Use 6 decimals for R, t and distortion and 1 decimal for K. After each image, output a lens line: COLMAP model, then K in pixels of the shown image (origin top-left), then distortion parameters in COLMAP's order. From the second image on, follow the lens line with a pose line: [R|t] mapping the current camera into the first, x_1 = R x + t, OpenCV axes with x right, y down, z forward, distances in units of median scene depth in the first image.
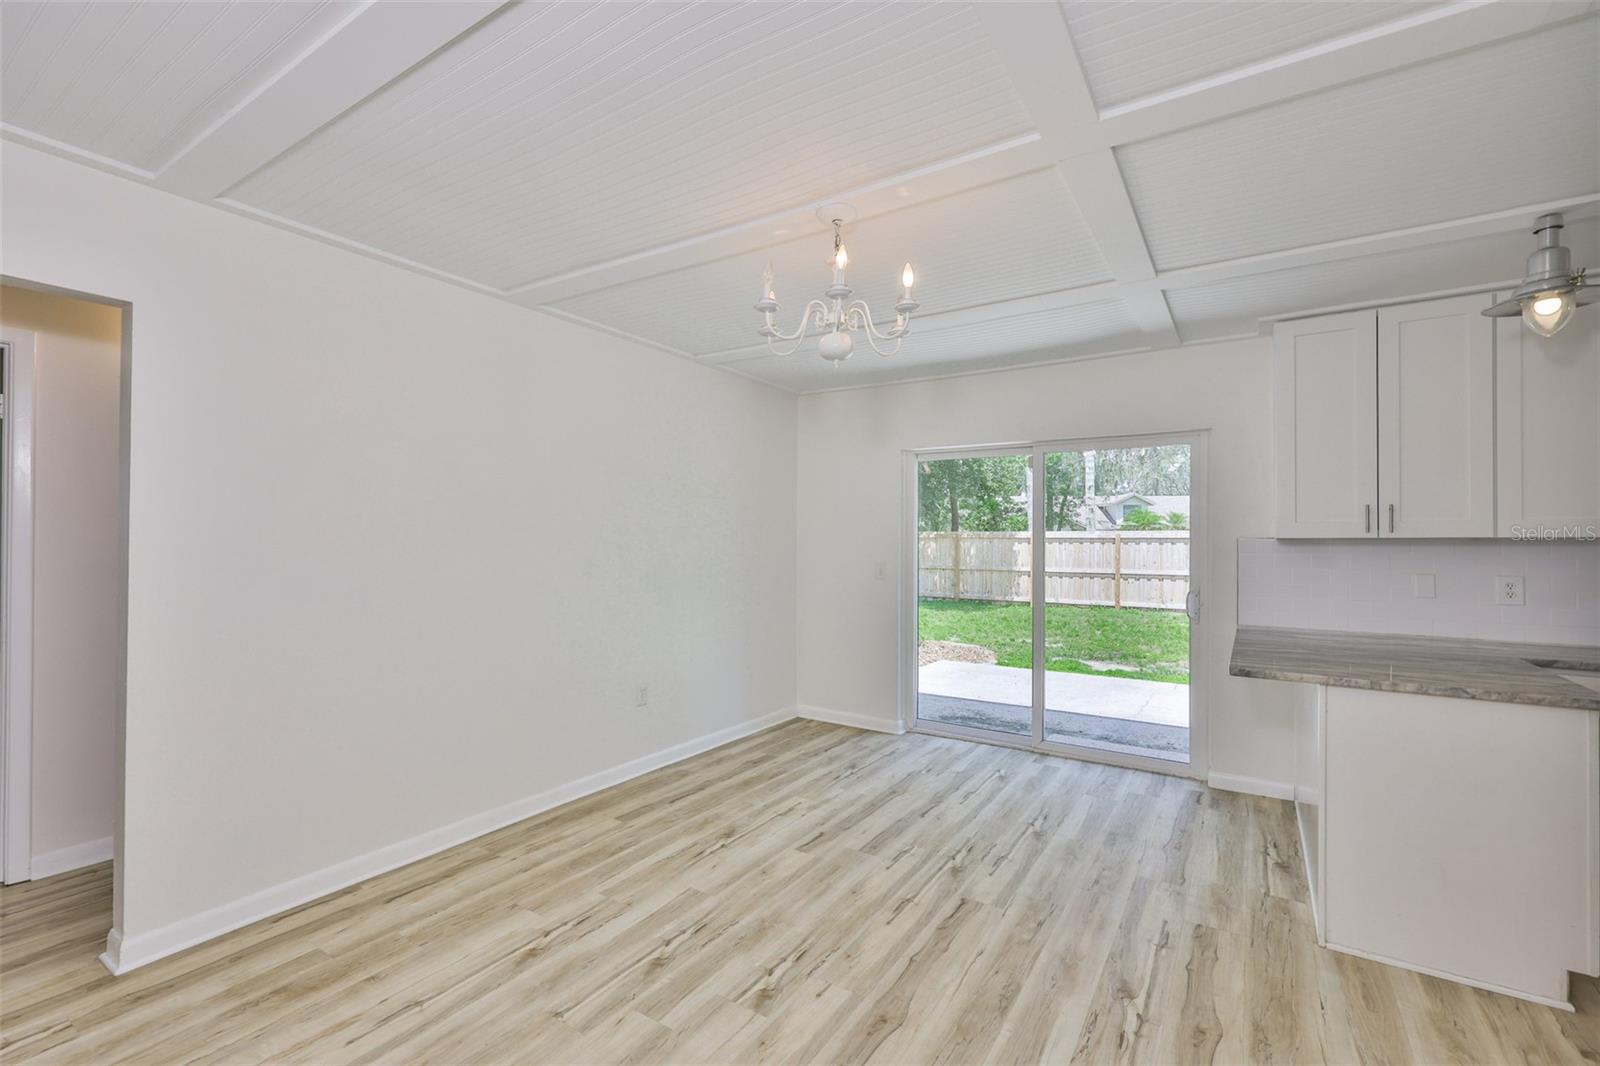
lens RADIAL K [[689.3, 0, 794.5], [0, 689.3, 536.0], [0, 0, 1]] dist [0.002567, 0.000510]
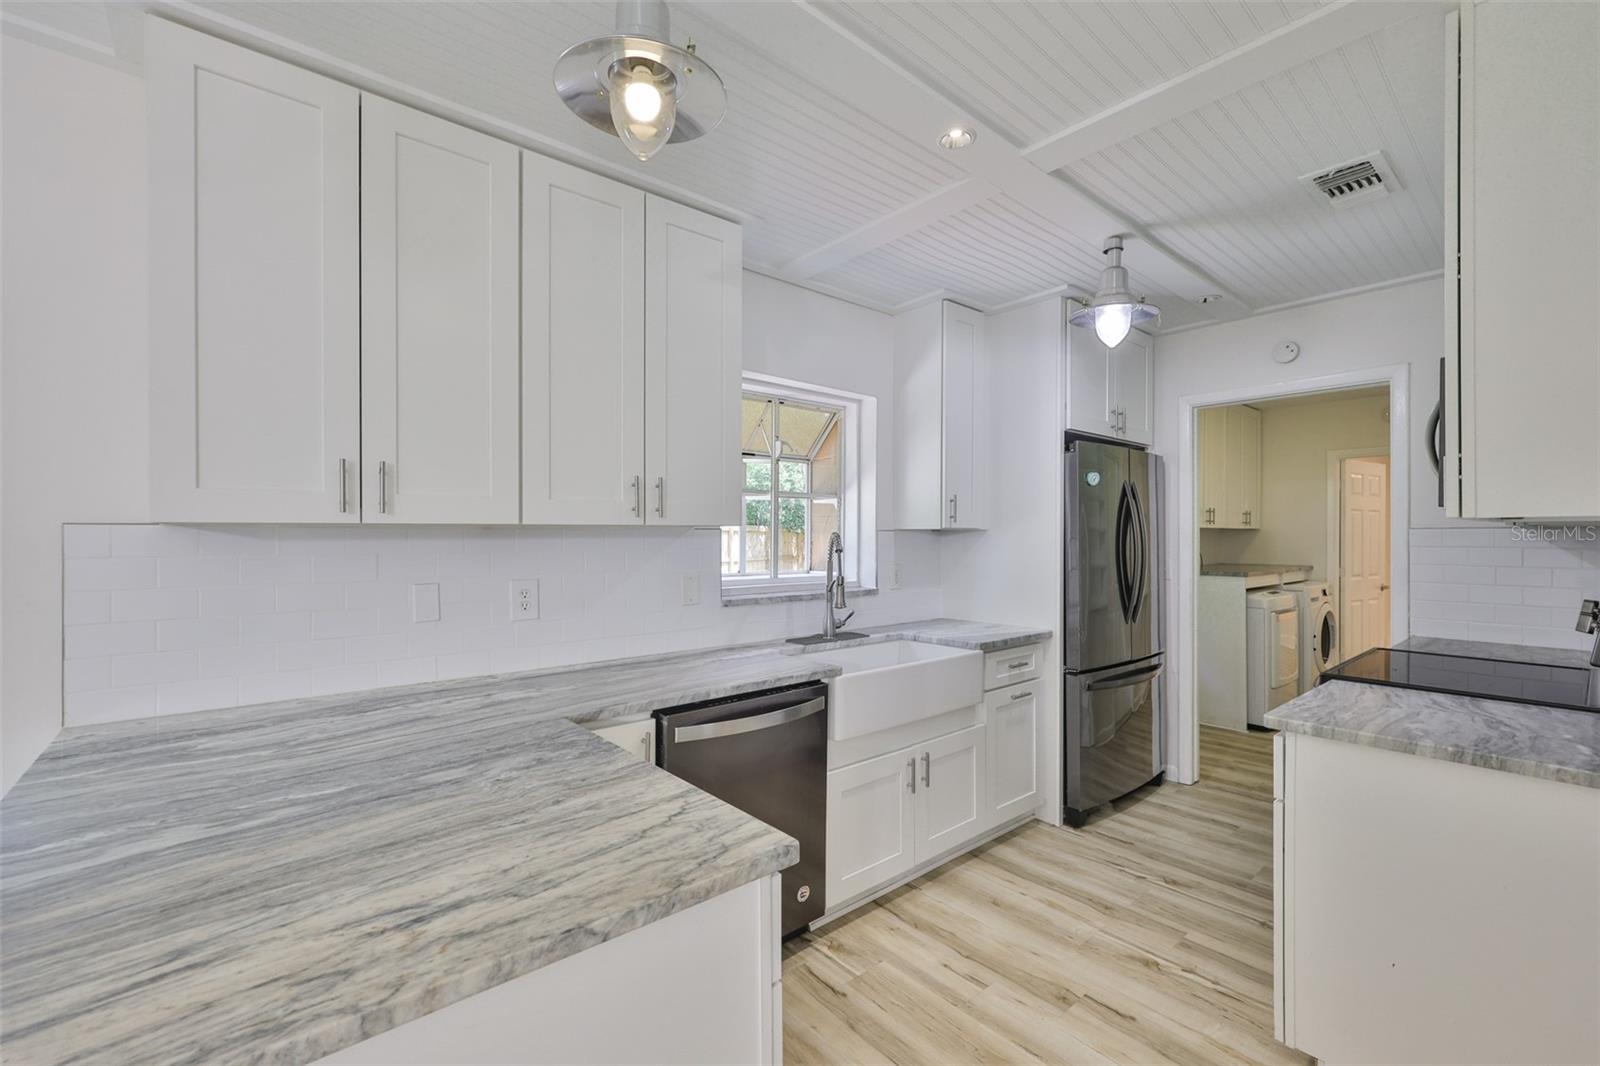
lens RADIAL K [[682.0, 0, 802.2], [0, 682.0, 532.2], [0, 0, 1]] dist [-0.002306, 0.000126]
pose [[0.274226, 0.004281, 0.961656, 0.427590], [-0.009038, 0.999957, -0.001875, 0.007800], [-0.961623, -0.008178, 0.274253, 0.522181]]
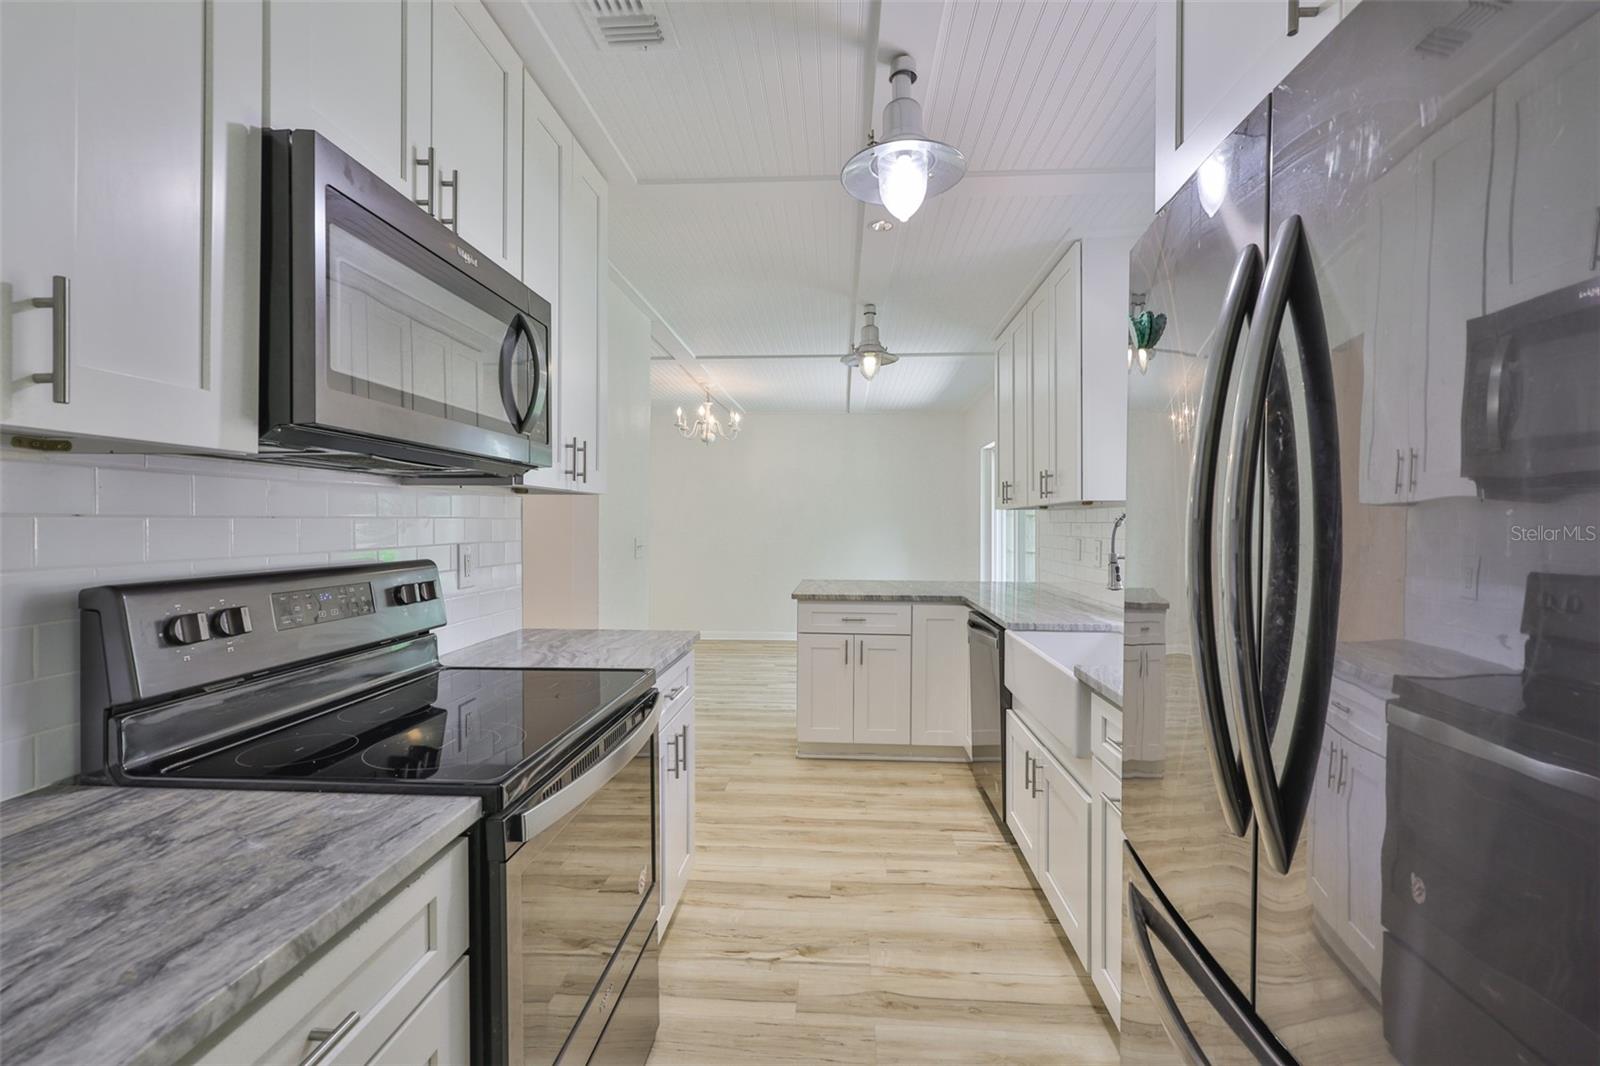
lens RADIAL K [[654.9, 0, 802.3], [0, 654.9, 520.5], [0, 0, 1]] dist [-0.024906, 0.000017]
pose [[0.499144, -0.002732, -0.866515, 1.675895], [0.008456, 0.999963, 0.001719, 0.018926], [0.866478, -0.008185, 0.499149, 0.074744]]
